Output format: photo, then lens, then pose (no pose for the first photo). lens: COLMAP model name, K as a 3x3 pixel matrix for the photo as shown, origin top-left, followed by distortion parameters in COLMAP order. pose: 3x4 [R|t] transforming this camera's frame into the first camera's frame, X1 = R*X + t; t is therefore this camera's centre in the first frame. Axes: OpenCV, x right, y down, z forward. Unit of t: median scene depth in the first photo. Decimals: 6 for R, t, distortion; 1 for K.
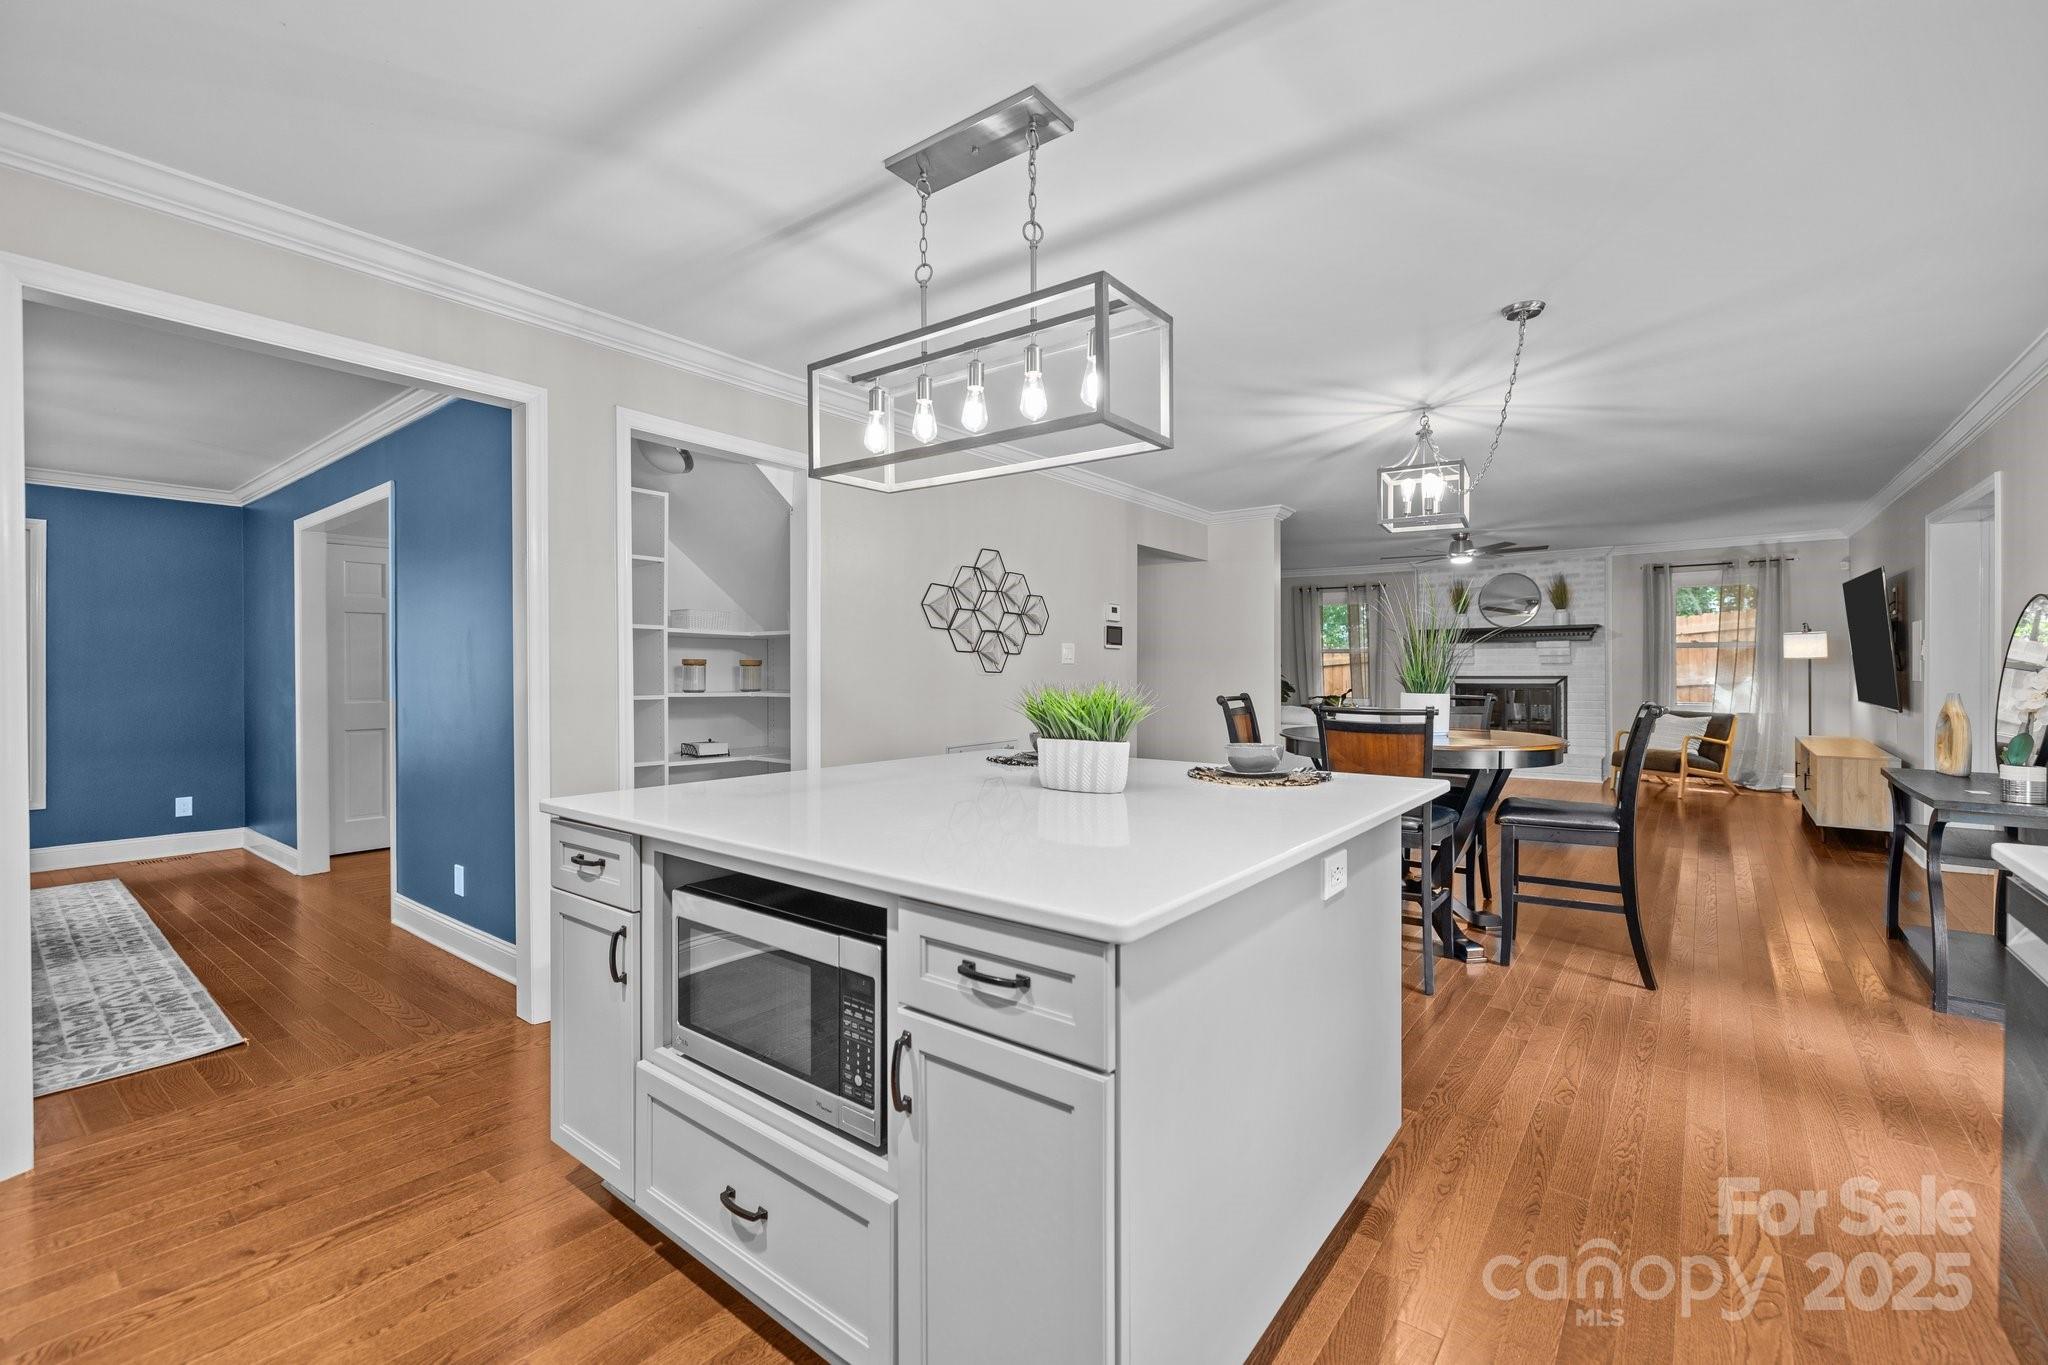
lens RADIAL K [[858.2, 0, 1017.3], [0, 858.2, 673.9], [0, 0, 1]] dist [-0.002002, -0.000894]
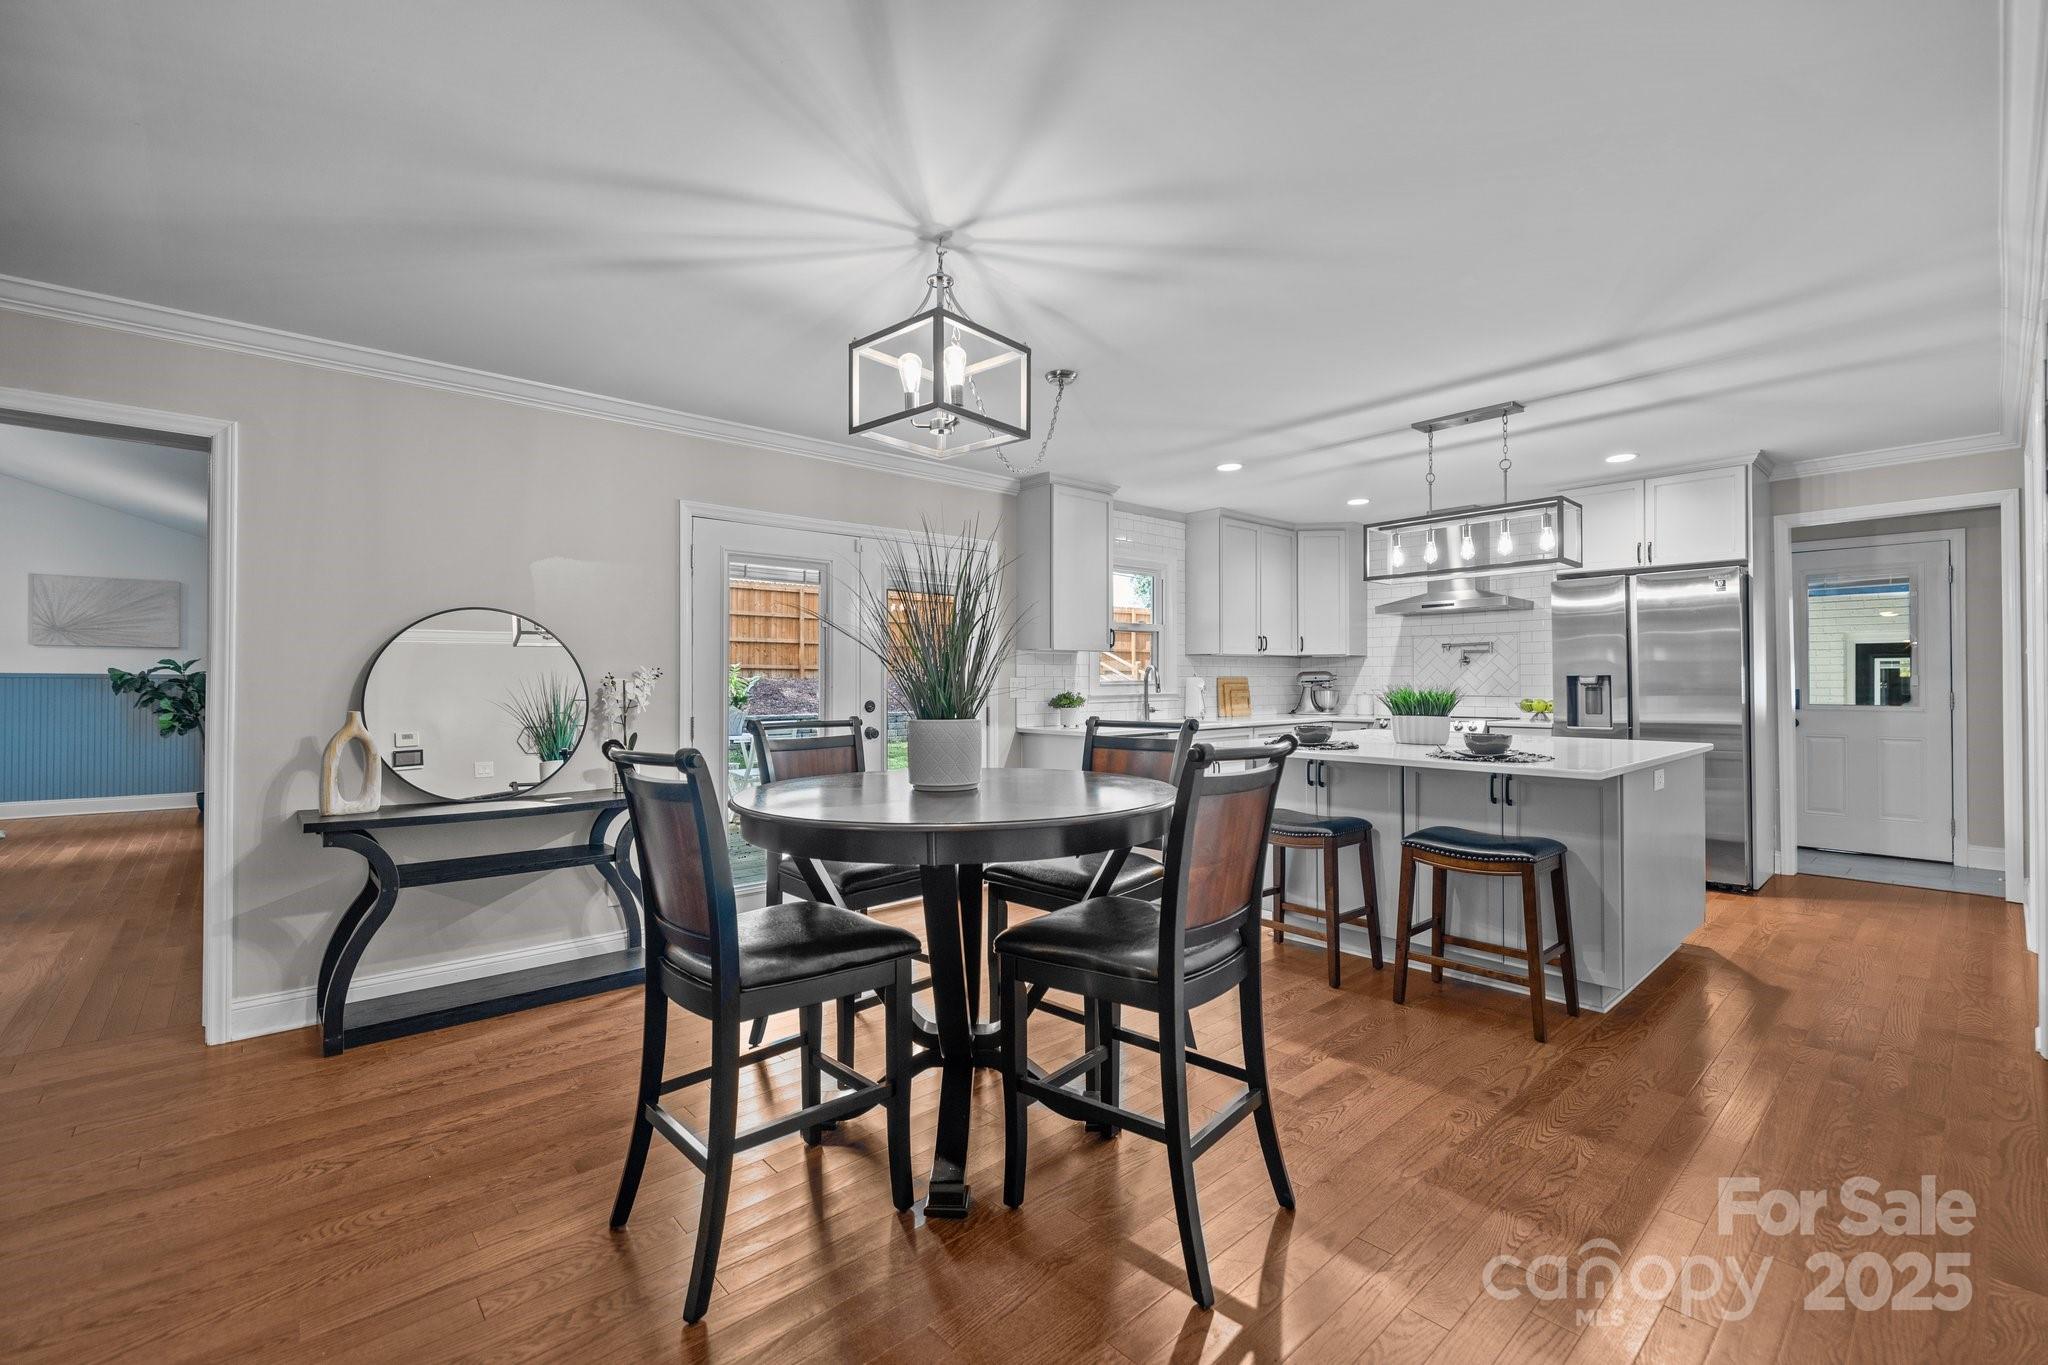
lens RADIAL K [[858.2, 0, 1014.7], [0, 858.2, 679.1], [0, 0, 1]] dist [-0.002002, -0.000894]
pose [[-0.982548, 0.000116, 0.186009, 0.403423], [0.000975, 0.999989, 0.004526, -0.005509], [-0.186007, 0.004628, -0.982538, 2.064849]]
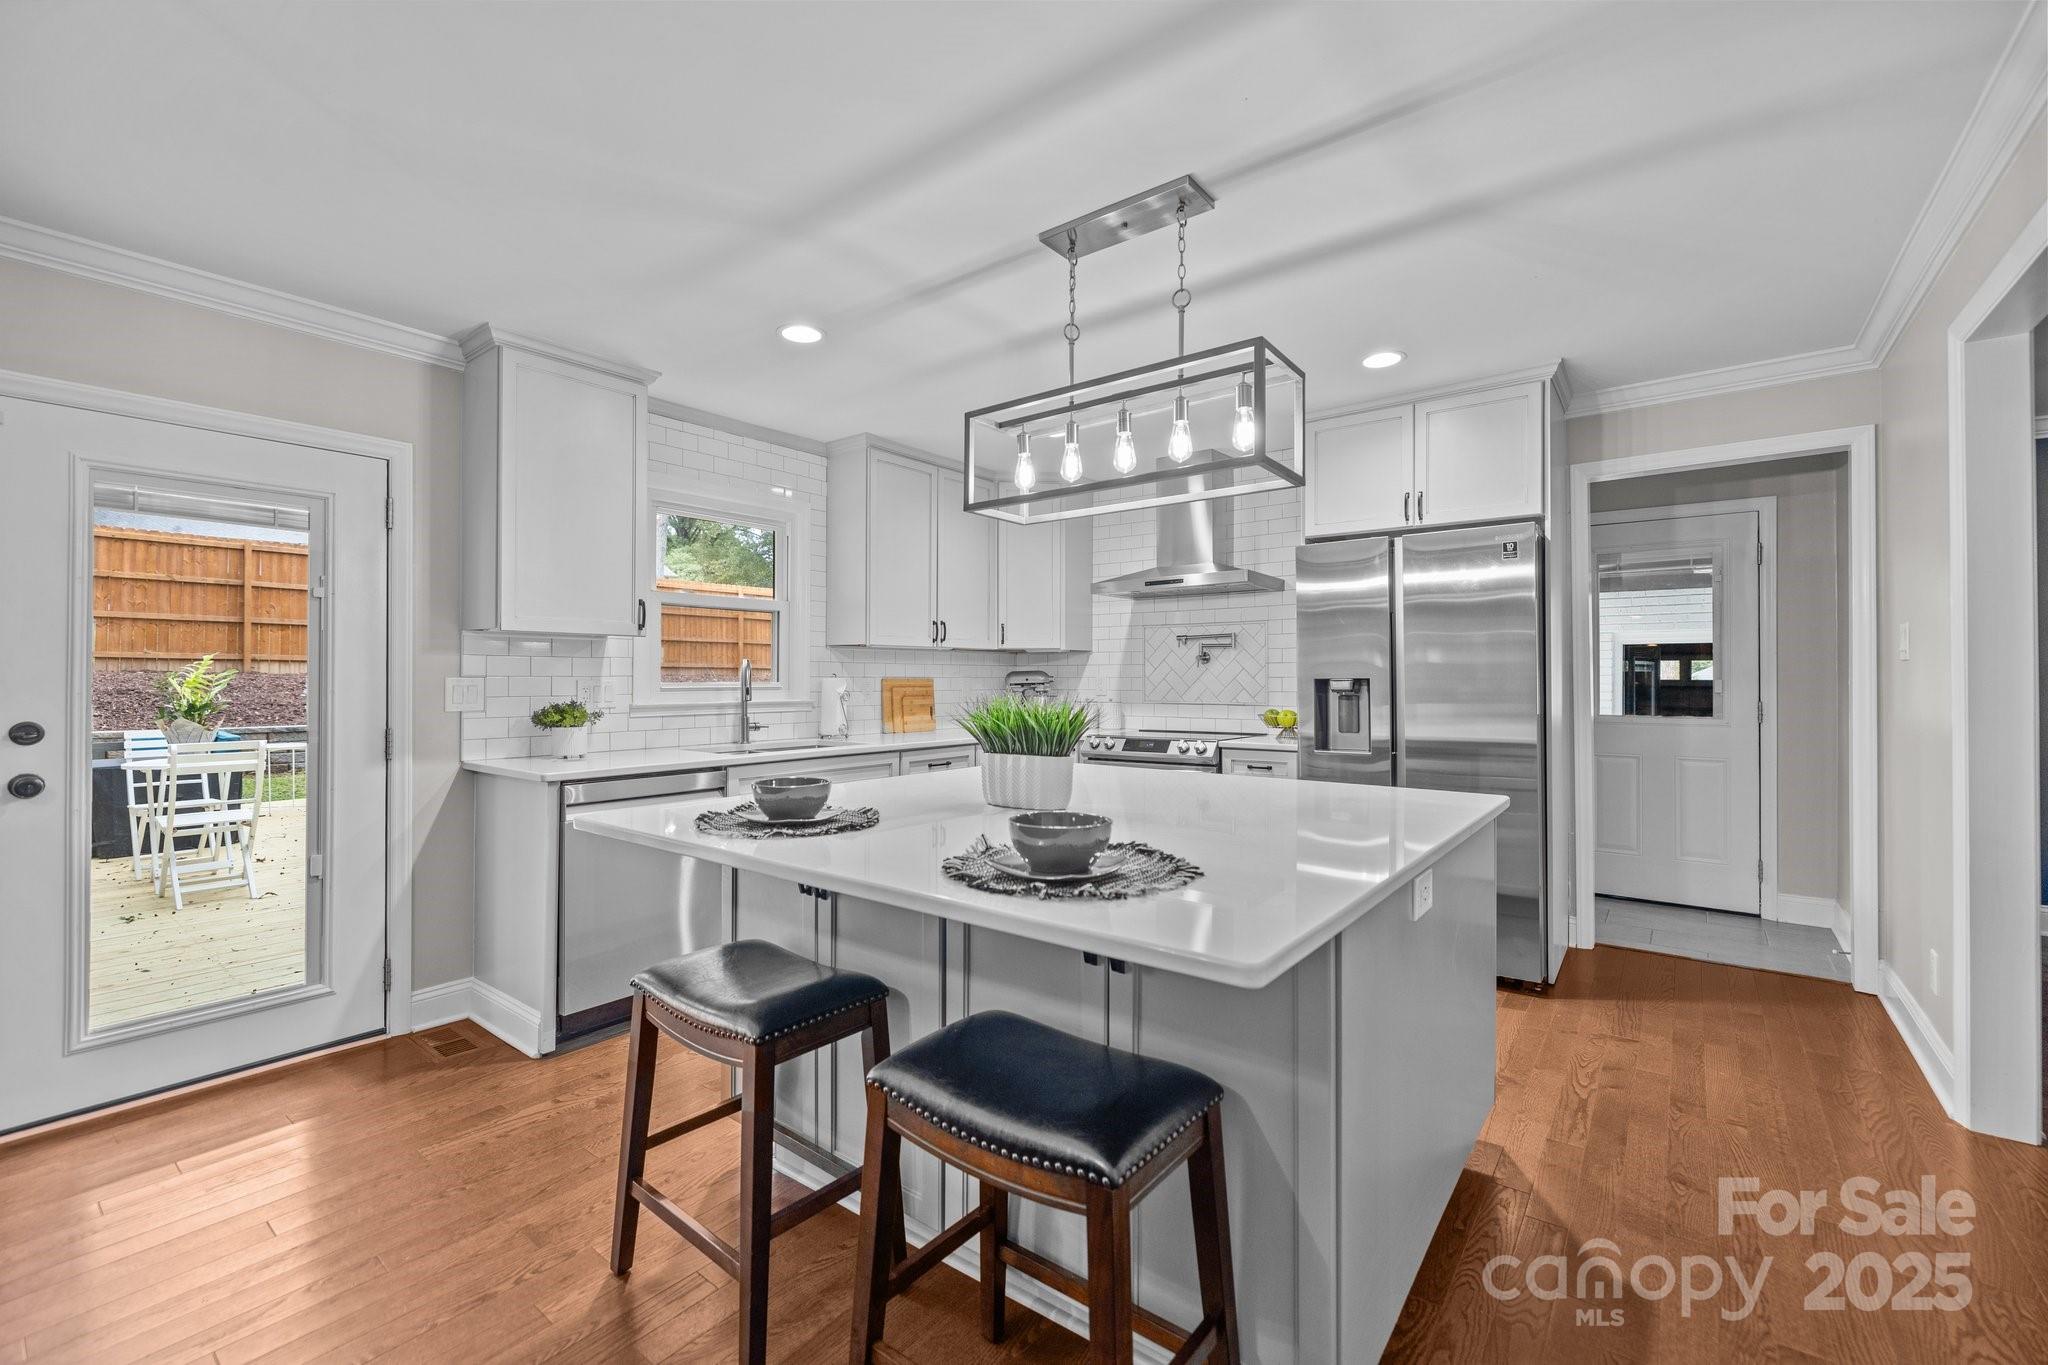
lens RADIAL K [[858.2, 0, 1009.2], [0, 858.2, 678.9], [0, 0, 1]] dist [-0.002002, -0.000894]
pose [[-0.999978, -0.004420, 0.004934, 0.061814], [-0.004396, 0.999978, 0.004867, -0.007191], [-0.004956, 0.004845, -0.999976, 1.387483]]
